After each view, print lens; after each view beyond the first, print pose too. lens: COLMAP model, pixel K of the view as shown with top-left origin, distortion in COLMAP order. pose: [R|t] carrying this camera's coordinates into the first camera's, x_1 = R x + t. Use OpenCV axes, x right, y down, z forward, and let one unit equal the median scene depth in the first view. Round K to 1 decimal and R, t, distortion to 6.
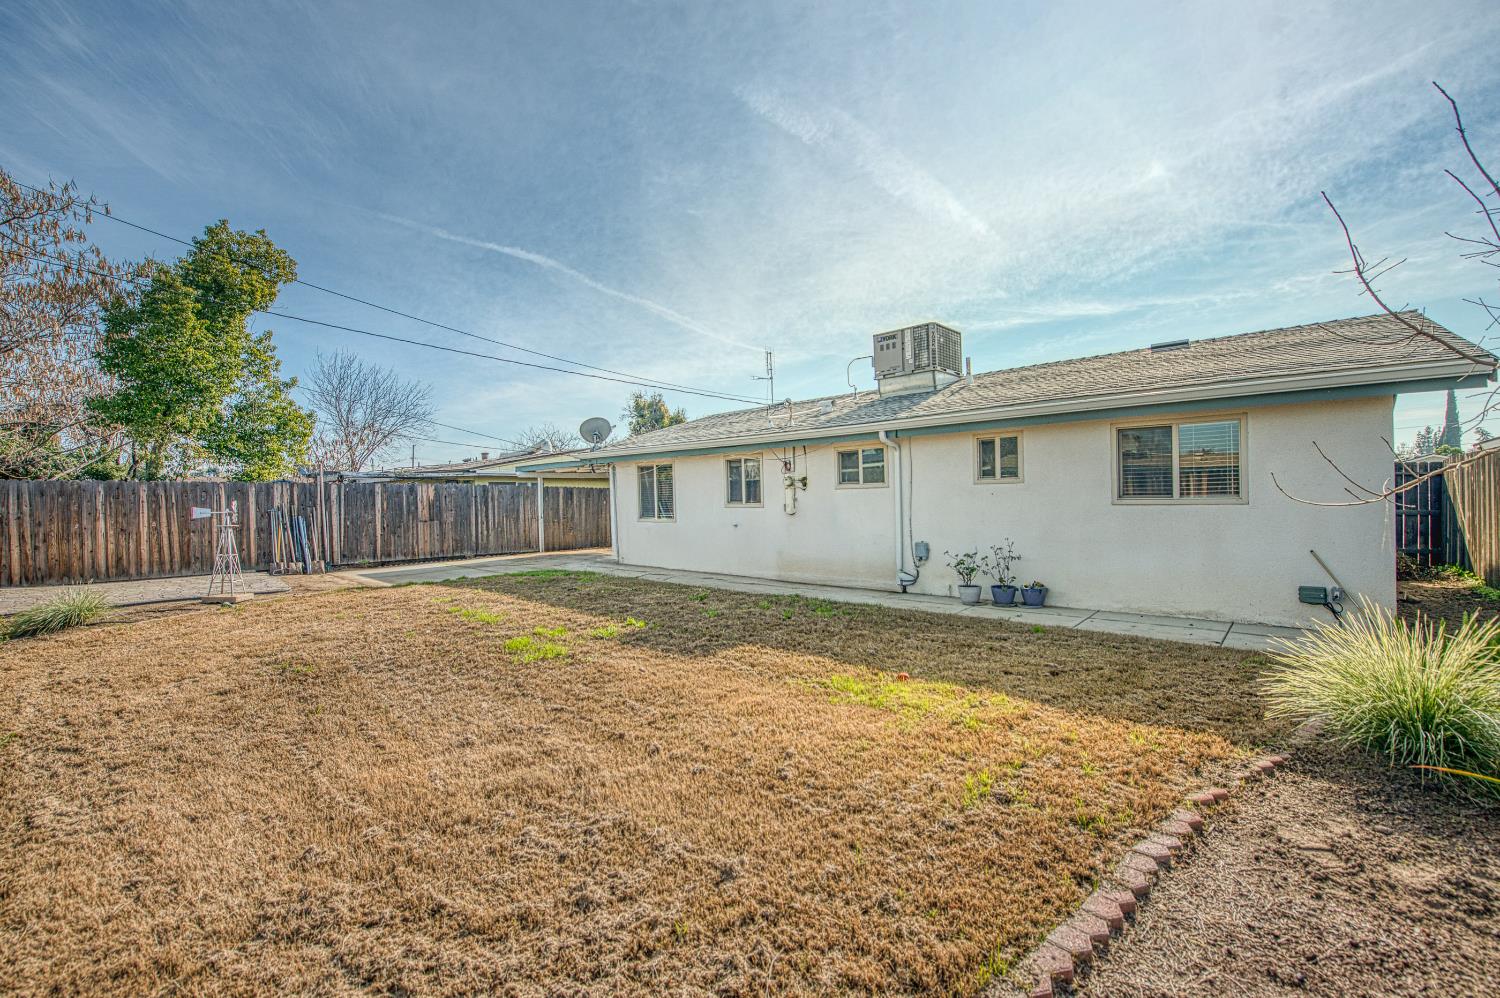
lens RADIAL K [[608.9, 0, 754.7], [0, 608.9, 497.9], [0, 0, 1]] dist [-0.001053, -0.004861]
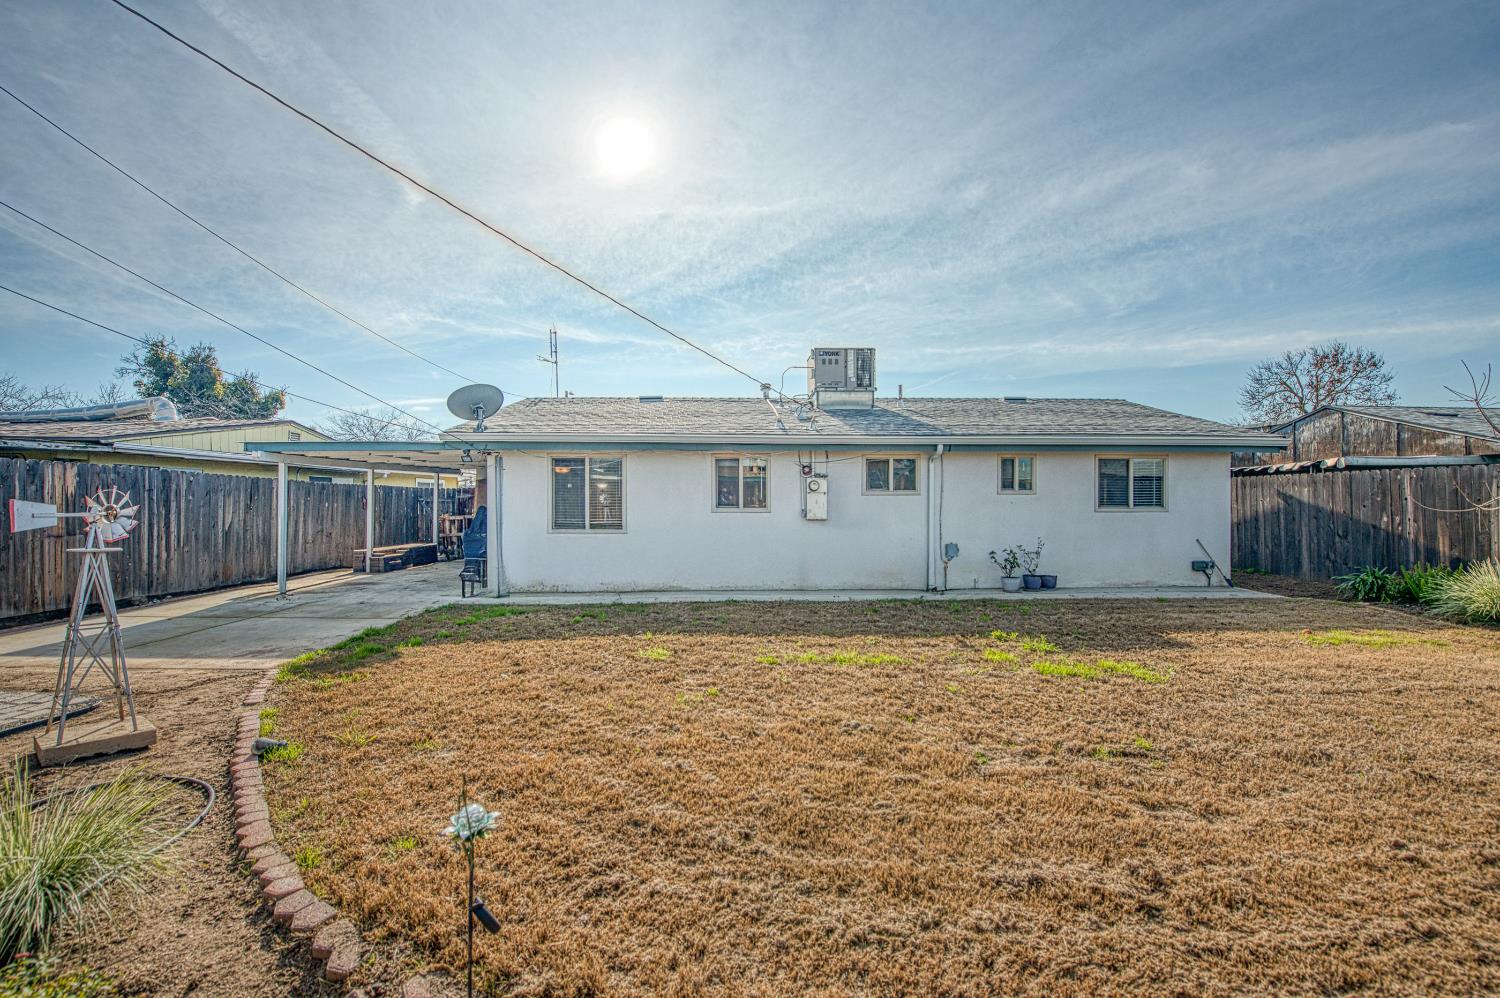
lens RADIAL K [[608.9, 0, 754.7], [0, 608.9, 497.9], [0, 0, 1]] dist [-0.001053, -0.004861]
pose [[0.736469, 0.022054, 0.676112, -0.604823], [-0.013871, 0.999751, -0.017502, 0.009329], [-0.676329, 0.003511, 0.736591, 0.316009]]
